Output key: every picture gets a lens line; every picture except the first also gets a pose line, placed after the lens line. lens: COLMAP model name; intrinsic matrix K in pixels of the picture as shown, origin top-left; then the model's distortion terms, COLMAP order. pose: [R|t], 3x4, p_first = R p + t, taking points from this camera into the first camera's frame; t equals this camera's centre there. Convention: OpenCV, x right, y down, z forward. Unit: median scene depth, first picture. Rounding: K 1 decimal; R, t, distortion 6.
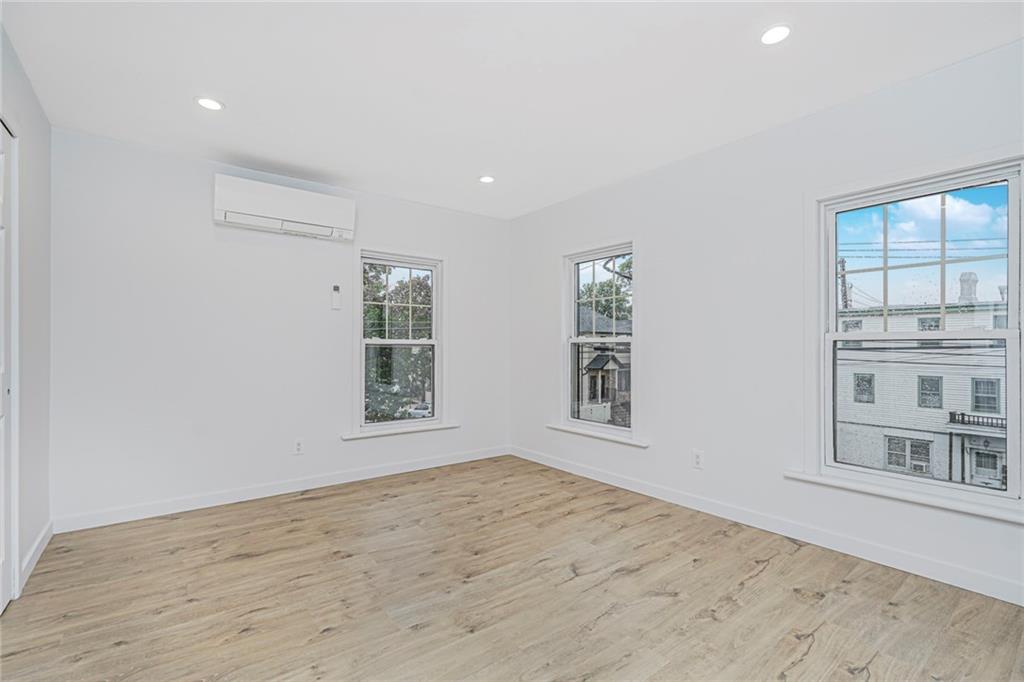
lens RADIAL K [[456.5, 0, 513.4], [0, 456.5, 347.9], [0, 0, 1]] dist [-0.013684, 0.007613]
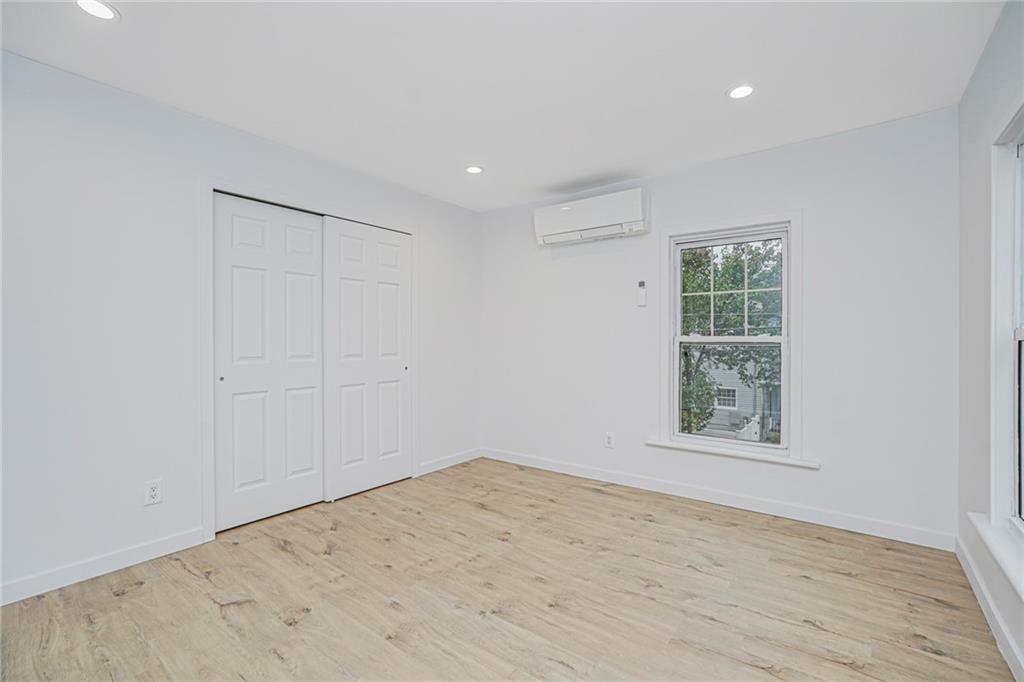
lens RADIAL K [[456.5, 0, 526.6], [0, 456.5, 342.0], [0, 0, 1]] dist [-0.013684, 0.007613]
pose [[0.275493, 0.002550, -0.961300, 0.584973], [-0.001005, 0.999997, 0.002365, -0.013776], [0.961302, 0.000314, 0.275495, 0.634250]]
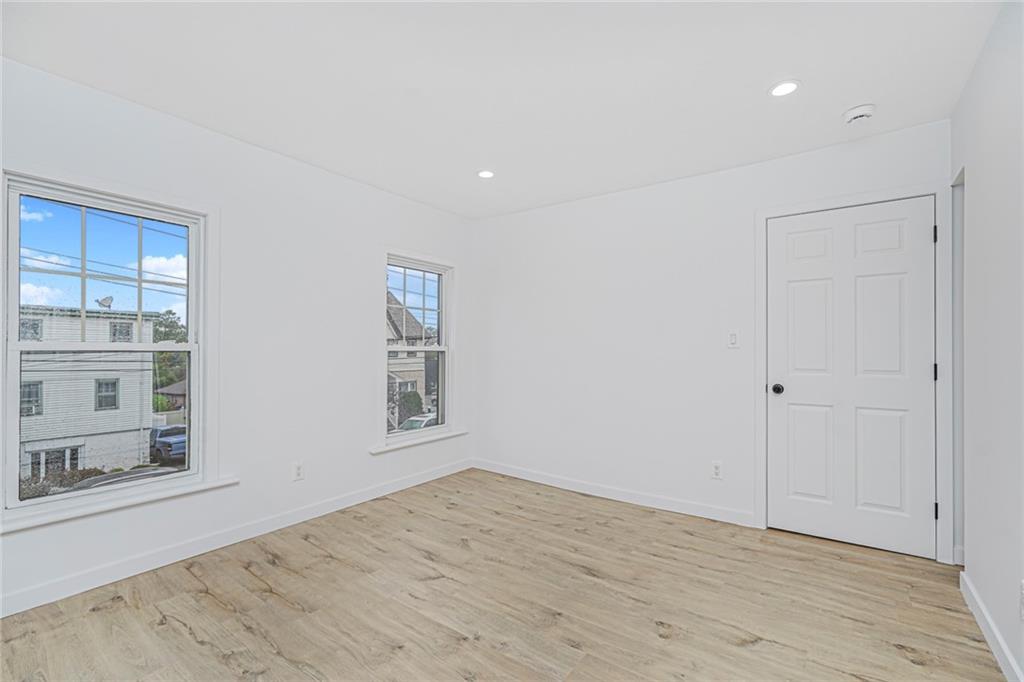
lens RADIAL K [[456.5, 0, 515.2], [0, 456.5, 340.5], [0, 0, 1]] dist [-0.013684, 0.007613]
pose [[-0.267434, 0.016220, 0.963440, -0.717155], [0.001796, 0.999865, -0.016335, -0.018093], [-0.963575, -0.002638, -0.267427, 0.877818]]
